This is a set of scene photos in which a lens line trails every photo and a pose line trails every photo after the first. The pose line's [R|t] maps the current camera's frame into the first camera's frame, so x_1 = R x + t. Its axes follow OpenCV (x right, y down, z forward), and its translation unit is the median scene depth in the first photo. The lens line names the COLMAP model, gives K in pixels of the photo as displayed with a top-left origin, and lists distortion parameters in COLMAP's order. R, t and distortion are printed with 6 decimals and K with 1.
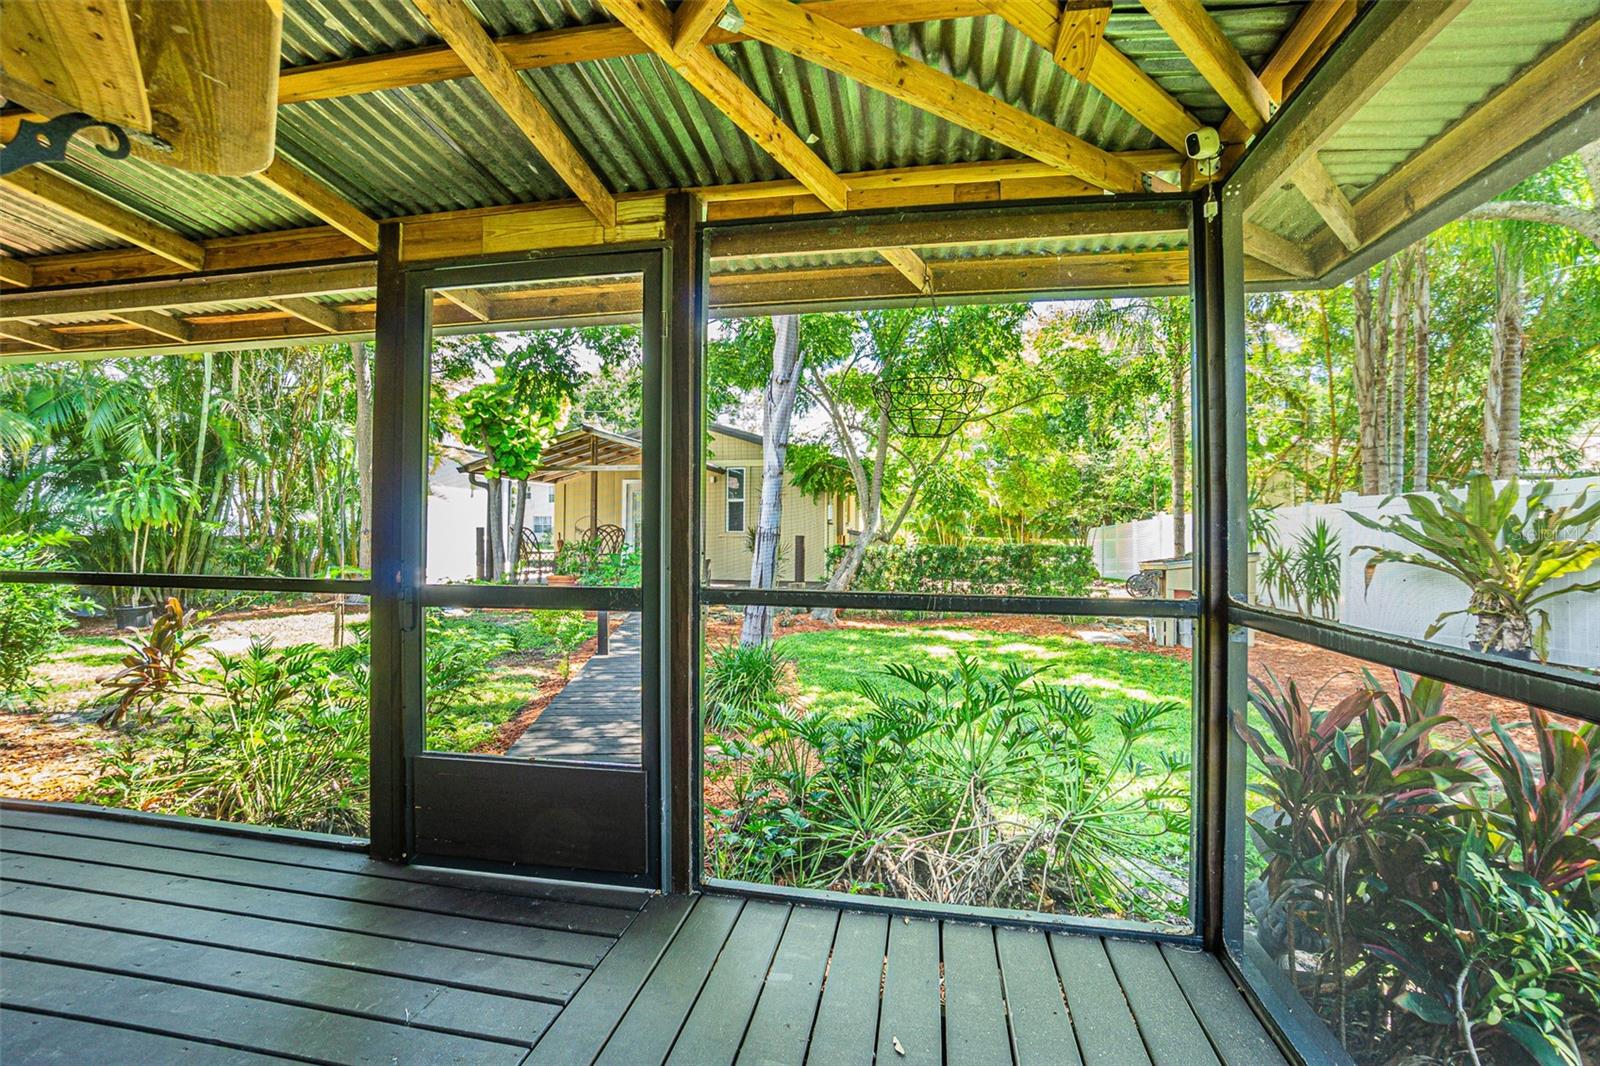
lens RADIAL K [[738.3, 0, 791.5], [0, 738.3, 526.5], [0, 0, 1]] dist [-0.058719, 0.019827]
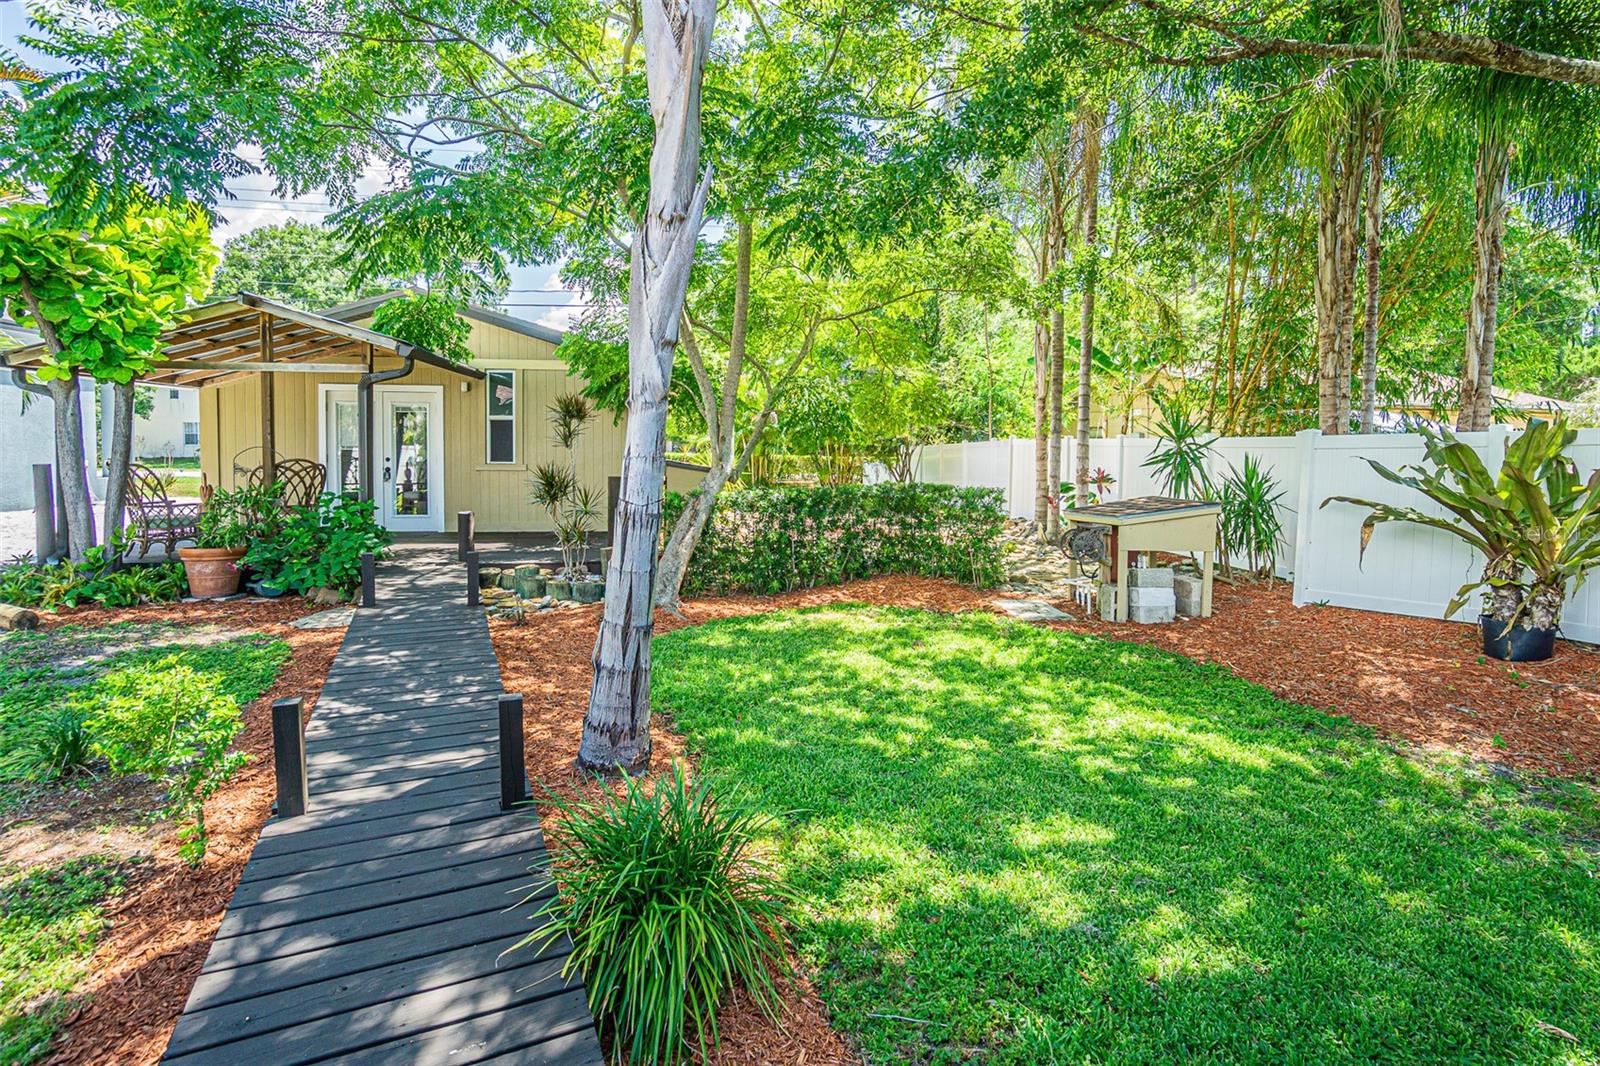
lens RADIAL K [[775.9, 0, 796.0], [0, 775.9, 479.3], [0, 0, 1]] dist [-0.064831, 0.025189]
pose [[0.943859, -0.012093, 0.330128, -0.066410], [-0.008518, 0.998107, 0.060915, -0.029718], [-0.330240, -0.060307, 0.941968, 0.276299]]
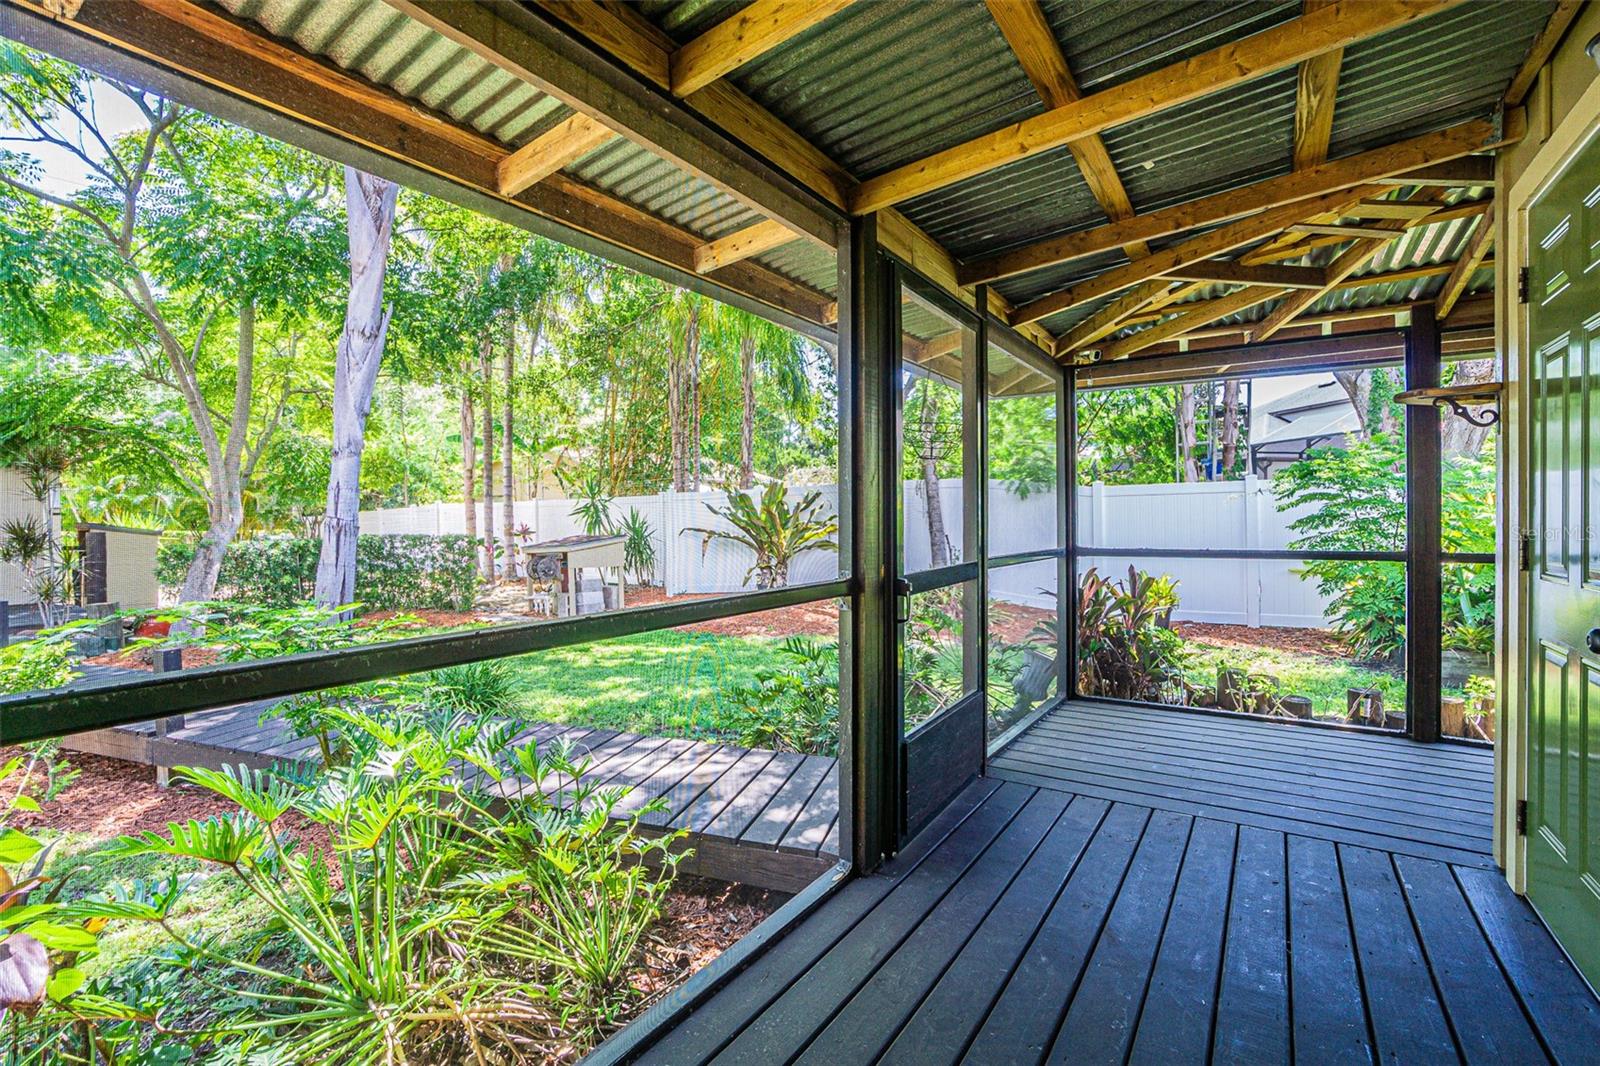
lens RADIAL K [[738.3, 0, 791.5], [0, 738.3, 526.5], [0, 0, 1]] dist [-0.058719, 0.019827]
pose [[0.402331, -0.018371, 0.915310, -0.332515], [0.004191, 0.999825, 0.018225, -0.001237], [-0.915485, -0.003496, 0.402338, 0.162584]]
